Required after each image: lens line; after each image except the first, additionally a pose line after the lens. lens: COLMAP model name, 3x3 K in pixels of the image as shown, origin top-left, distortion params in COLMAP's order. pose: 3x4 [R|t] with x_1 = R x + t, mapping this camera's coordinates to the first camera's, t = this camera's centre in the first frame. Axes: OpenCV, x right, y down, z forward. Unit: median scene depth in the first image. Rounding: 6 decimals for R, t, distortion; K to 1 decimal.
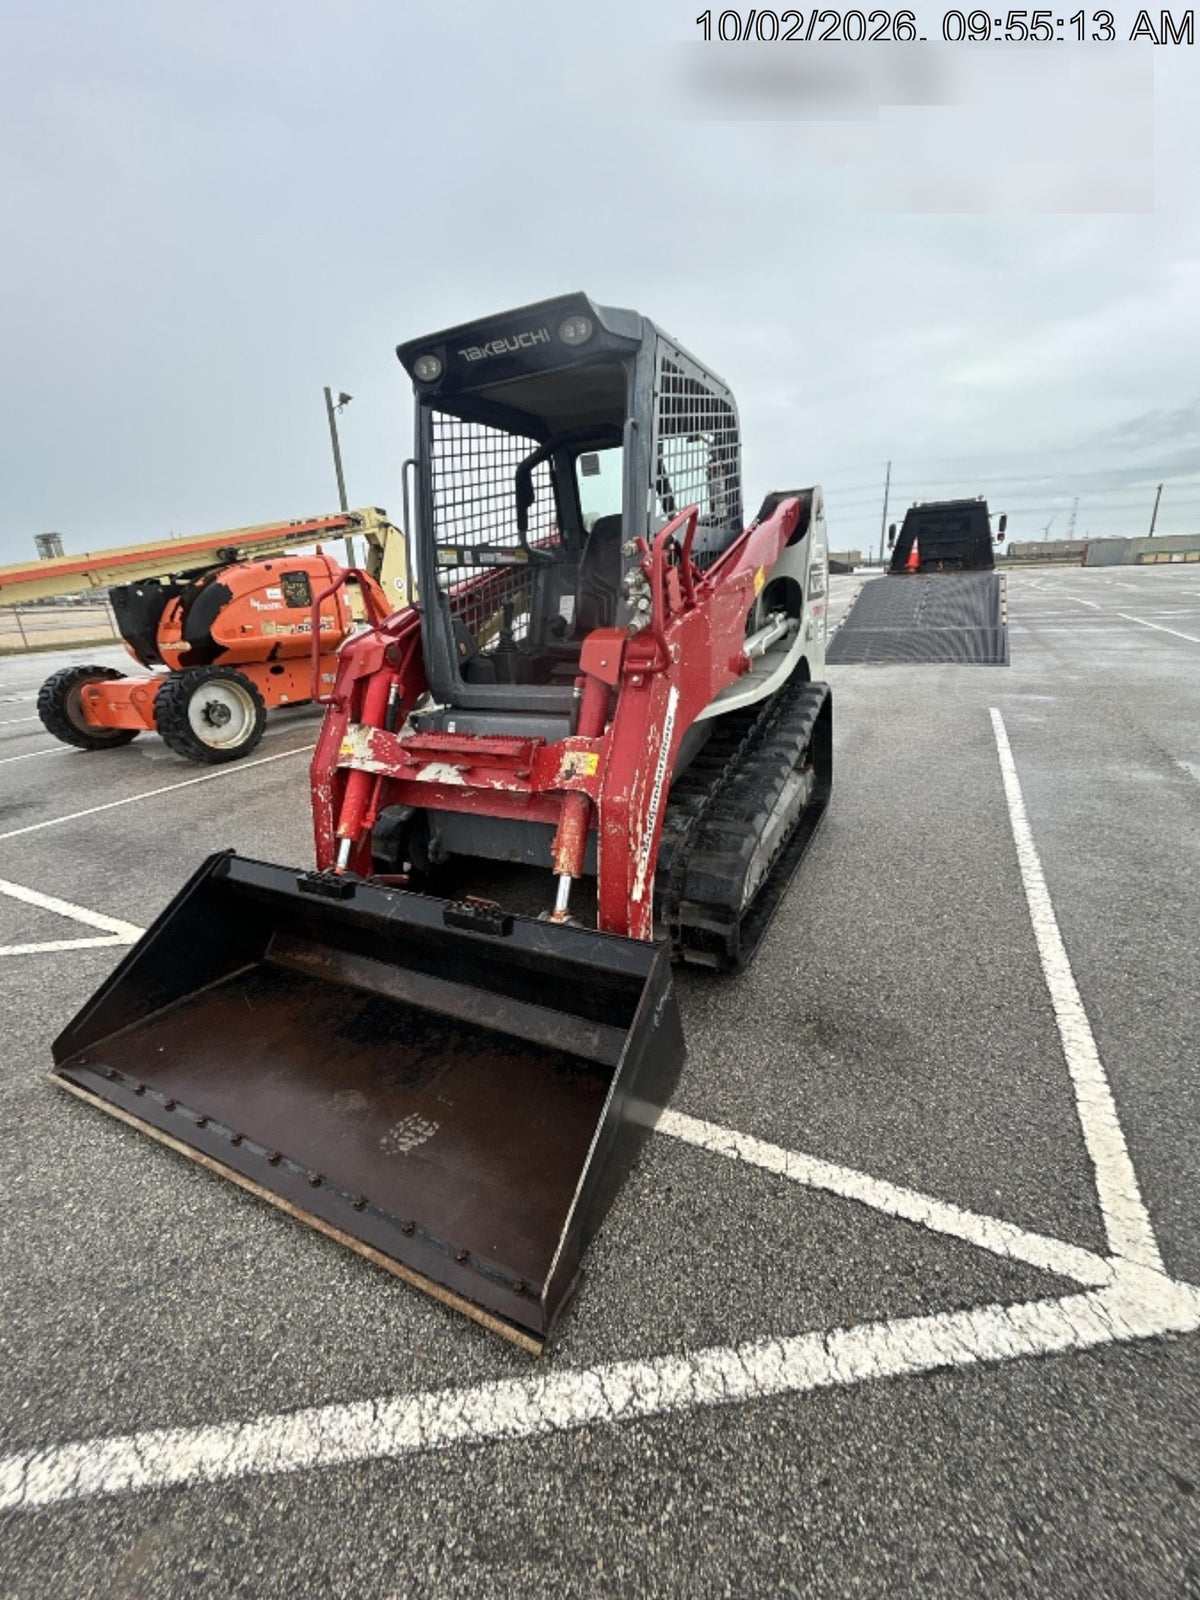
lens RADIAL K [[658.7, 0, 600.0], [0, 658.7, 800.0], [0, 0, 1]] dist [-0.000481, -0.000122]
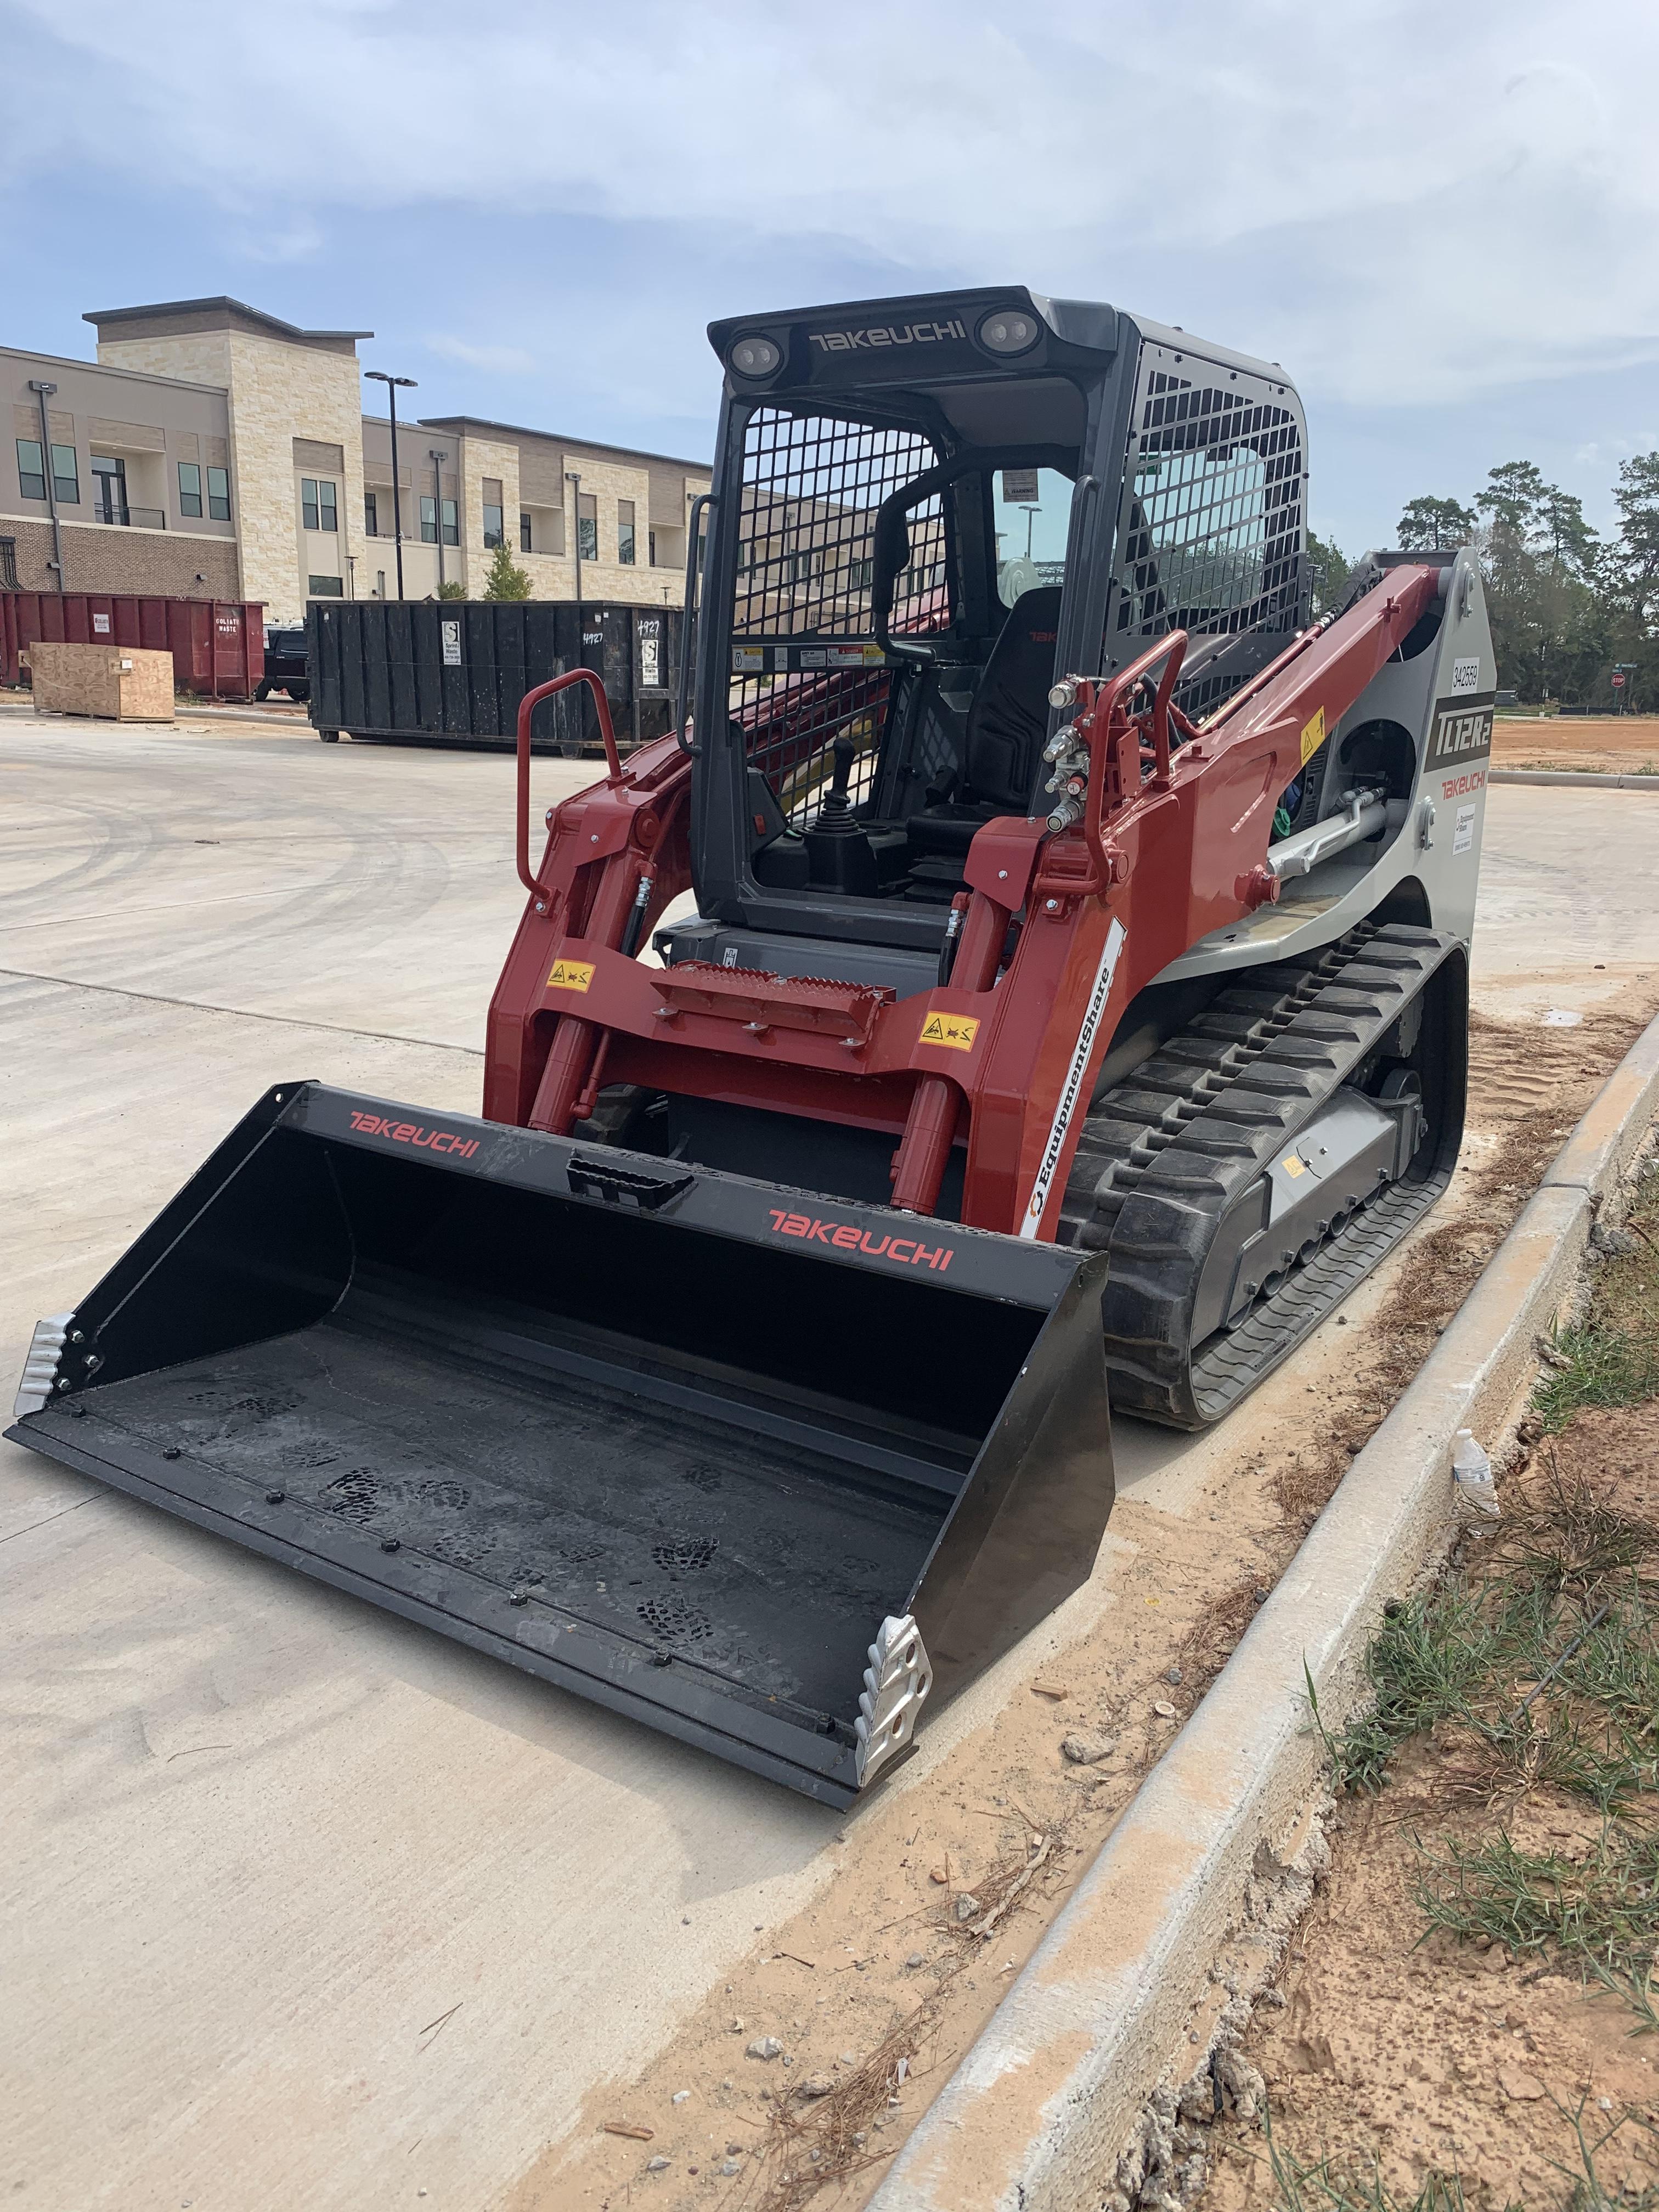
lens RADIAL K [[1653.8, 0, 829.5], [0, 1653.8, 1106.0], [0, 0, 1]] dist [0.040396, -0.003715]
pose [[0.991244, 0.089442, -0.097142, 0.009566], [-0.093308, 0.994986, -0.036008, 0.054290], [0.093434, 0.044757, 0.994619, -0.375868]]
